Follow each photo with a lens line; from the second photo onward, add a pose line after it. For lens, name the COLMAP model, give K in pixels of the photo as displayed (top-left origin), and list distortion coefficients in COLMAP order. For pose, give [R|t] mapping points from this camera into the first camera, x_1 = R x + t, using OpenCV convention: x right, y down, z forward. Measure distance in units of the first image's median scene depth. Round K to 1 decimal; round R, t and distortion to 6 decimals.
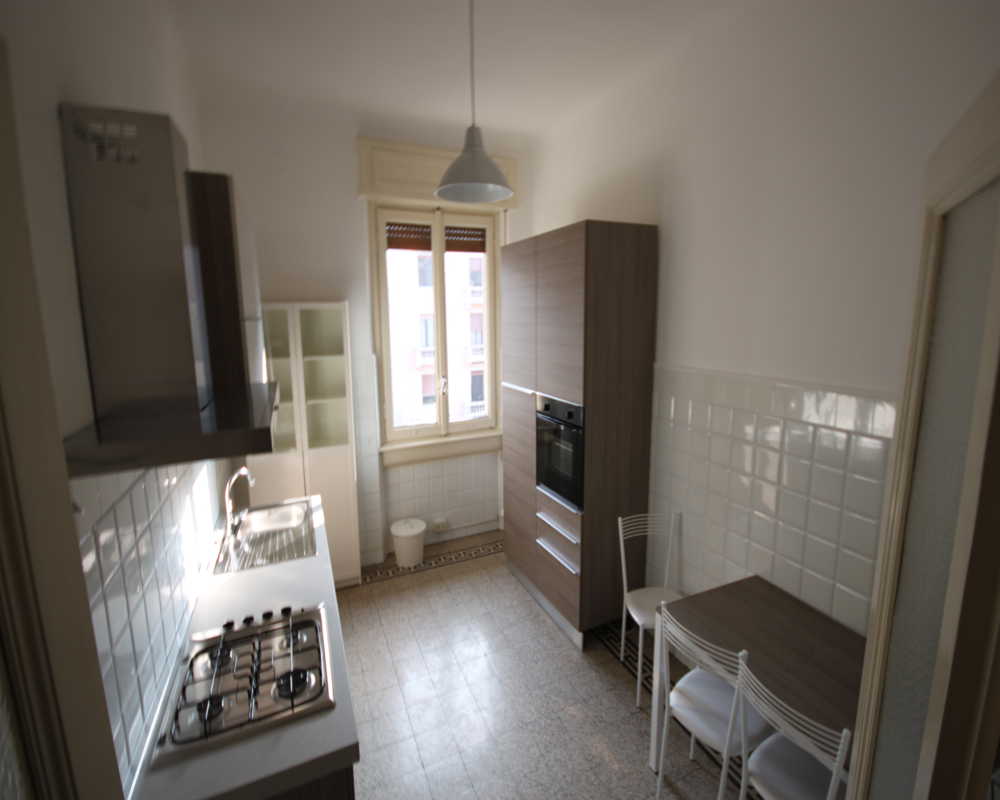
lens RADIAL K [[461.9, 0, 502.2], [0, 461.9, 383.8], [0, 0, 1]] dist [-0.002437, -0.000334]
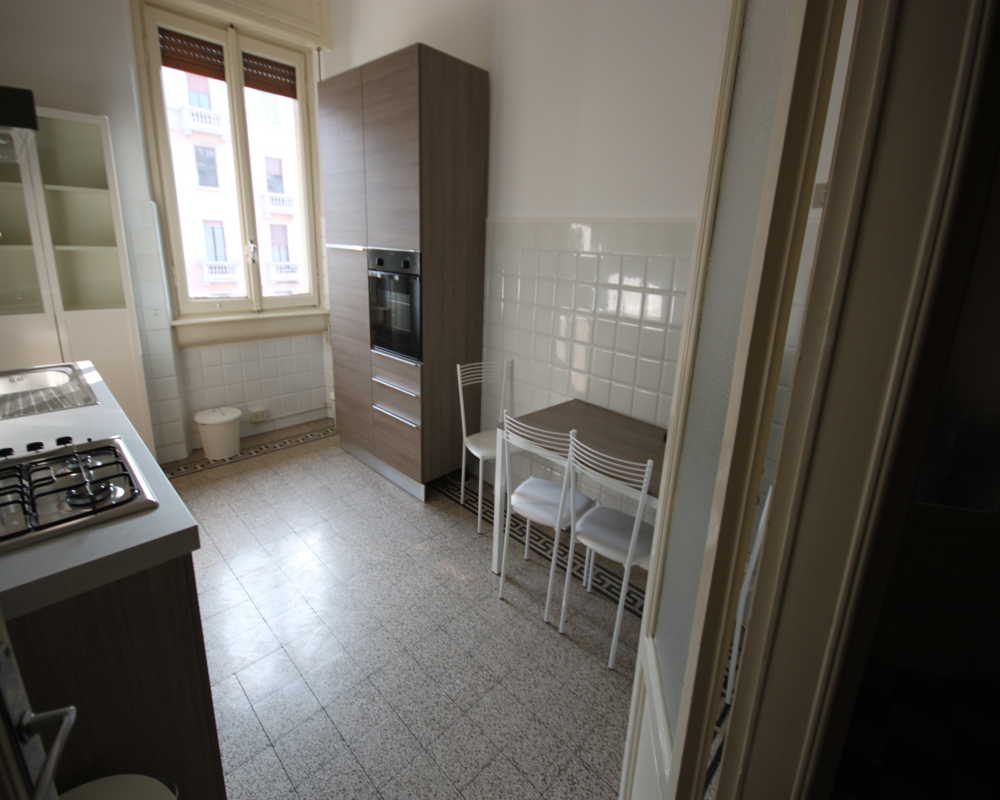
lens RADIAL K [[466.3, 0, 502.1], [0, 466.3, 359.9], [0, 0, 1]] dist [-0.000584, 0.000055]
pose [[0.927286, -0.049706, 0.371040, -0.036481], [0.010709, 0.994262, 0.106432, 0.152163], [-0.374201, -0.094720, 0.922498, 0.003424]]
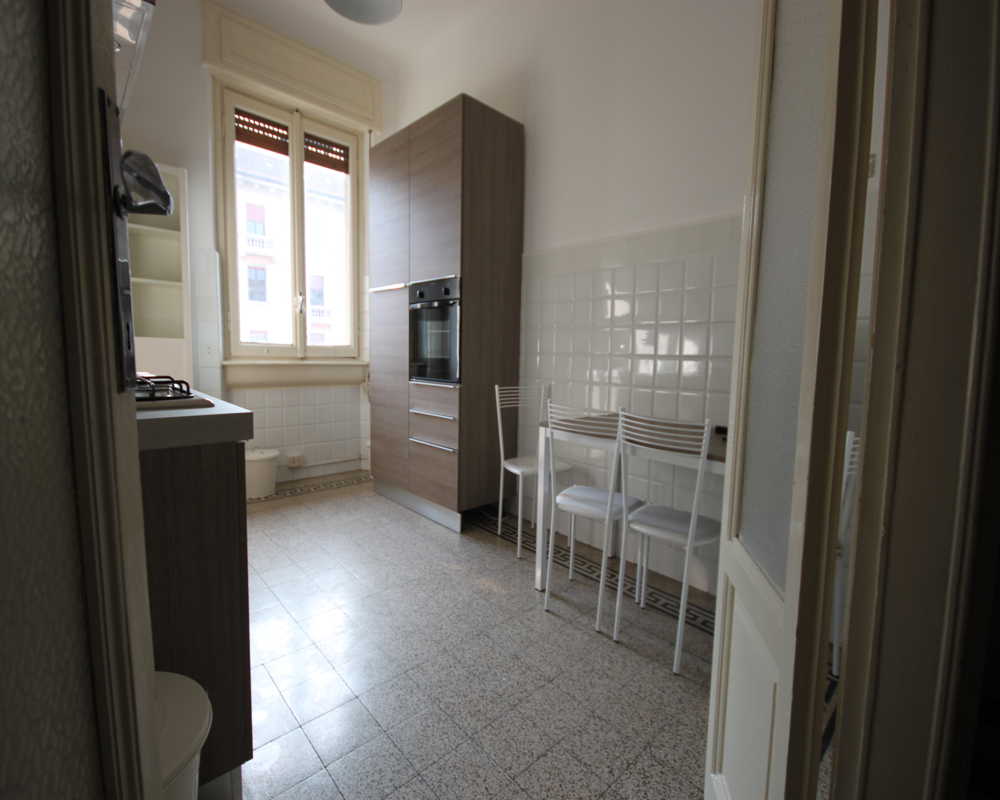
lens RADIAL K [[460.3, 0, 500.0], [0, 460.3, 400.0], [0, 0, 1]] dist [-0.000295, -0.000070]
pose [[0.946135, 0.000635, 0.323773, -0.064978], [0.017639, 0.998412, -0.053501, 0.339995], [-0.323293, 0.056331, 0.944621, 0.021314]]
